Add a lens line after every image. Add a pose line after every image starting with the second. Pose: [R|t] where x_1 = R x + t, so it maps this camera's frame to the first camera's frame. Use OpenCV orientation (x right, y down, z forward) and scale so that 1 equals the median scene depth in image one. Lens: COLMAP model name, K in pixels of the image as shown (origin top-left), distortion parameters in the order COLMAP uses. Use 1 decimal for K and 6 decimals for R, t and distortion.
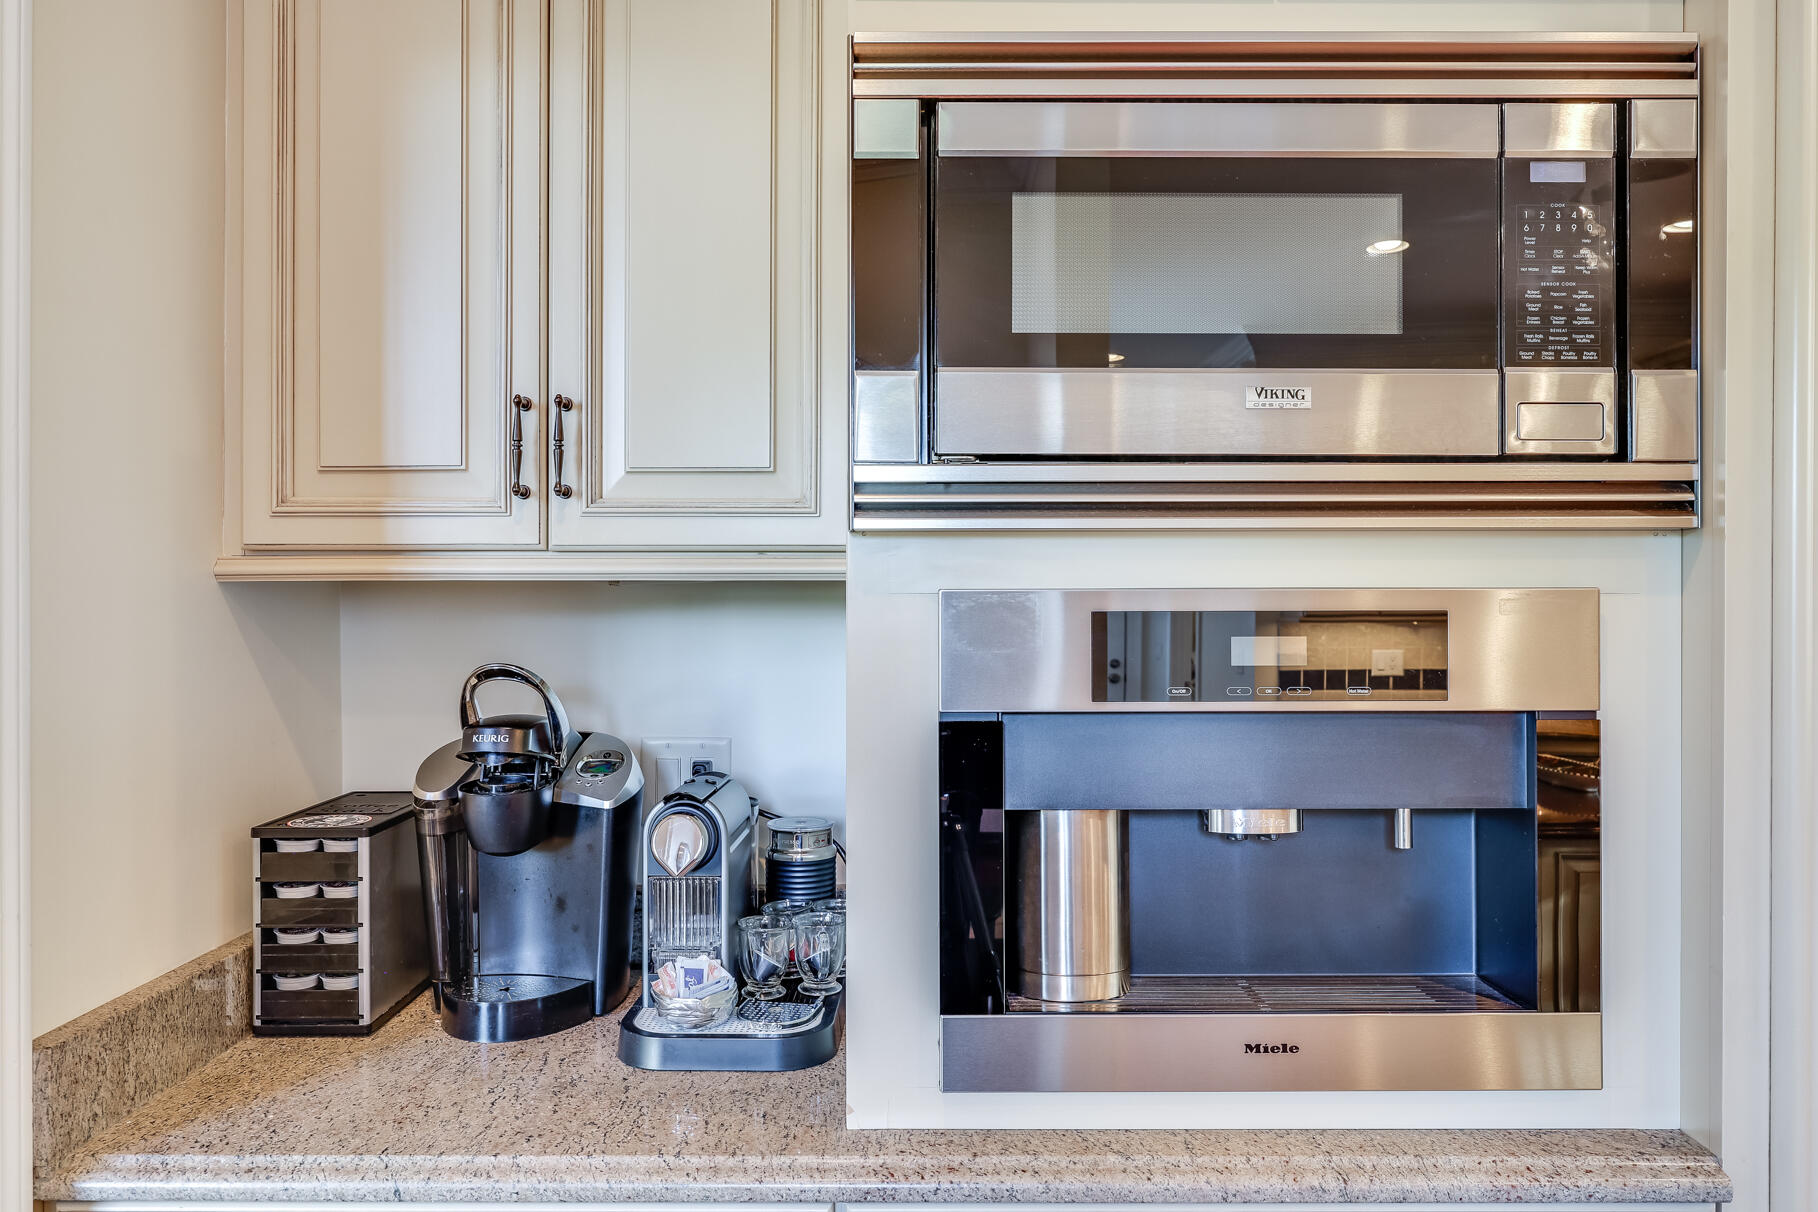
lens RADIAL K [[1329.2, 0, 906.0], [0, 1329.2, 605.7], [0, 0, 1]] dist [-0.001049, -0.001176]
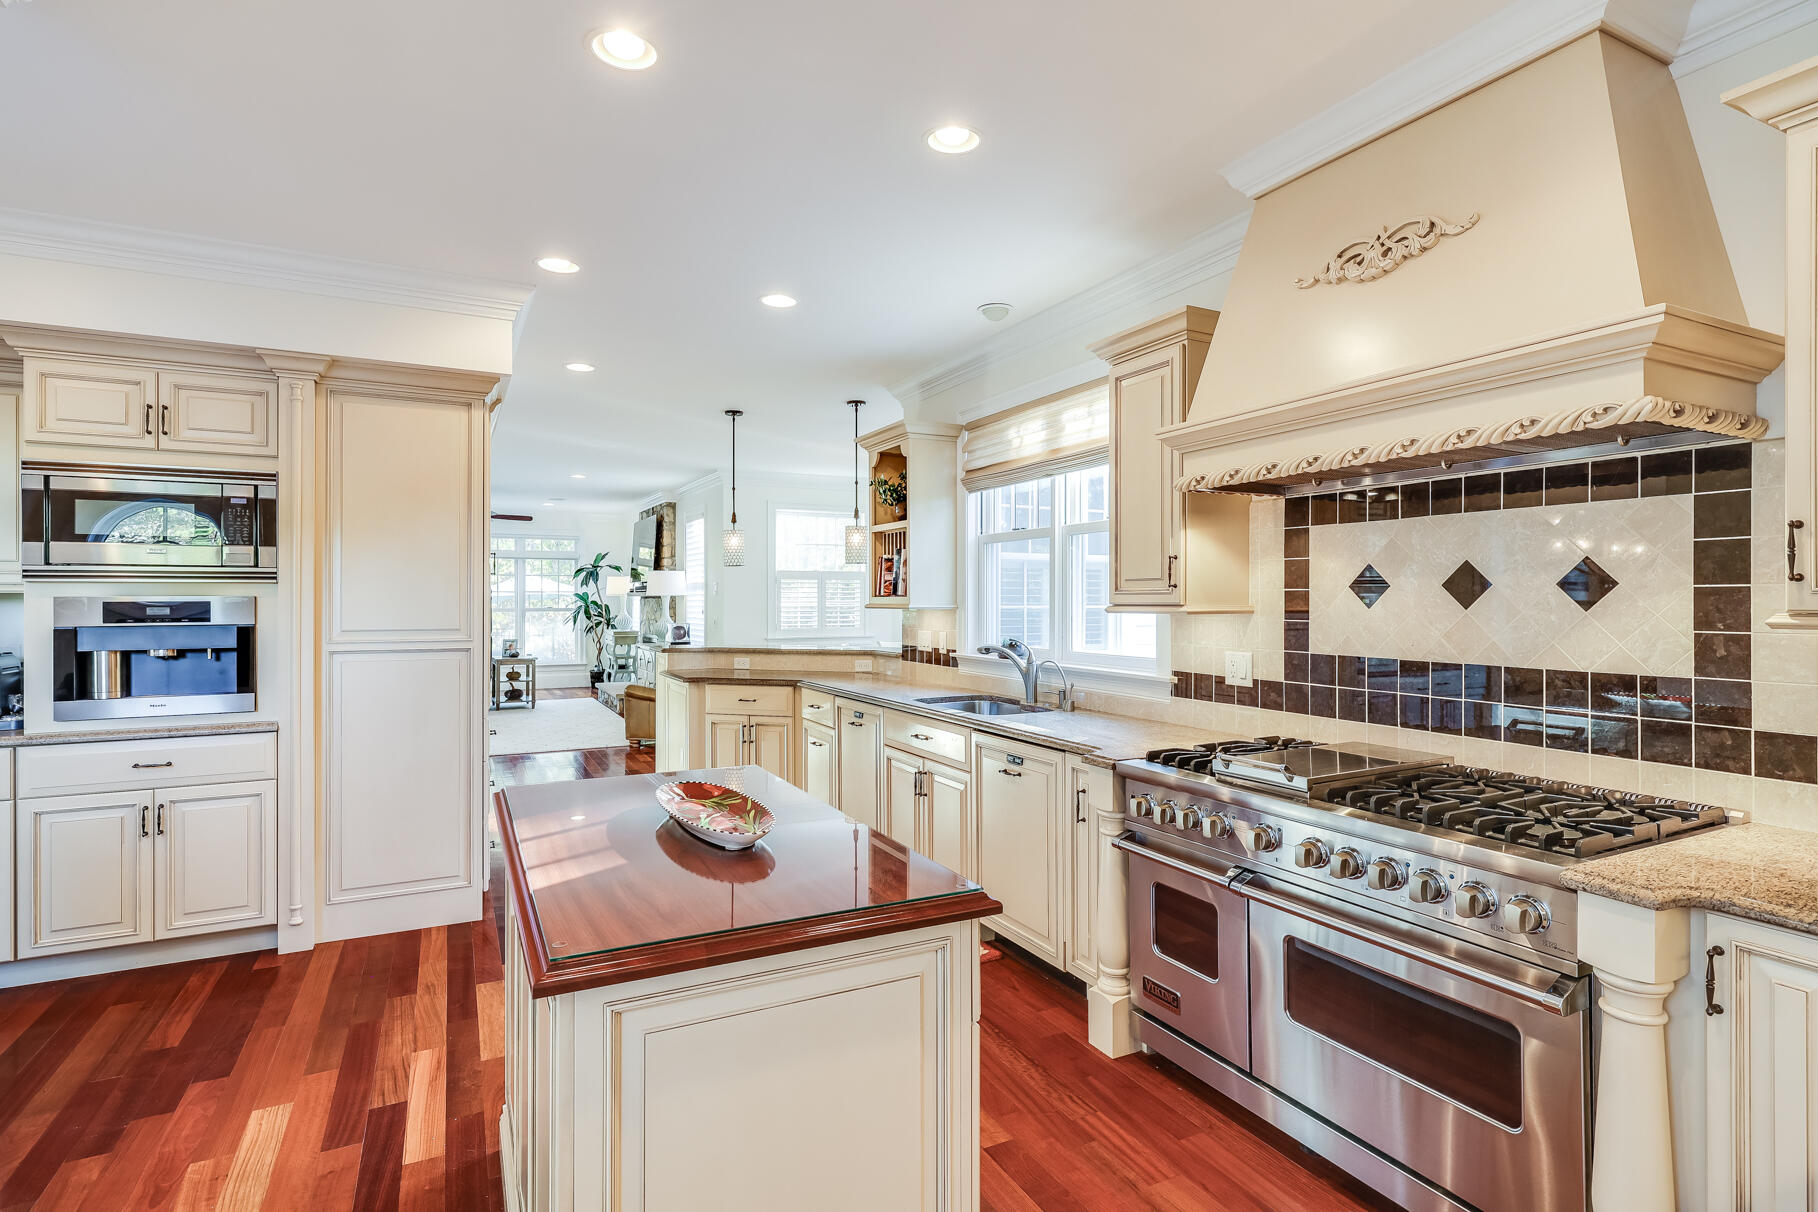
lens RADIAL K [[895.6, 0, 904.9], [0, 895.6, 603.4], [0, 0, 1]] dist [0.000609, 0.000547]
pose [[0.891322, -0.004223, 0.453352, 1.102842], [0.002451, 0.999987, 0.004497, 0.003902], [-0.453365, -0.002897, 0.891320, -2.614745]]
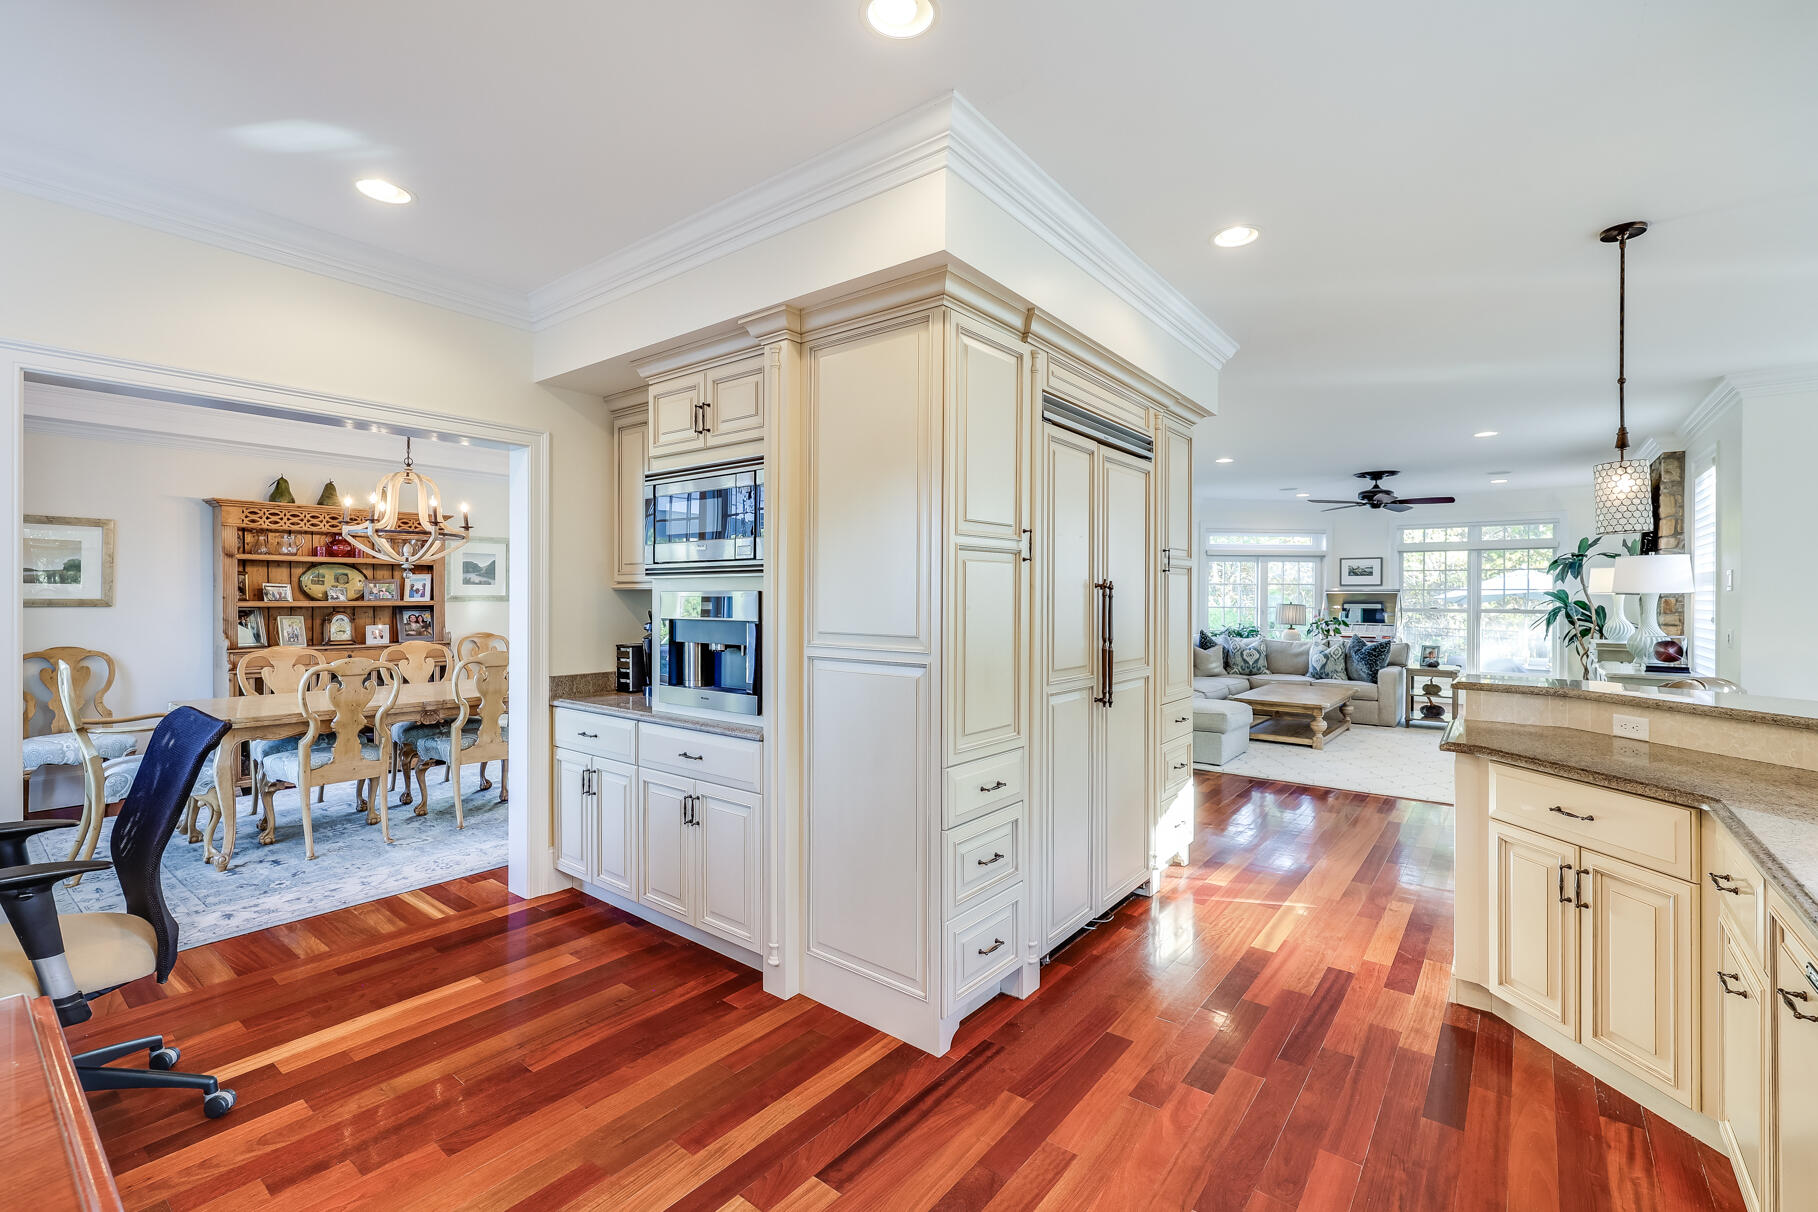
lens RADIAL K [[789.1, 0, 908.4], [0, 789.1, 600.1], [0, 0, 1]] dist [0.000428, -0.000098]
pose [[0.790101, 0.005180, -0.612954, 2.373618], [-0.003883, 0.999987, 0.003446, 0.004351], [0.612964, -0.000343, 0.790111, -0.614913]]
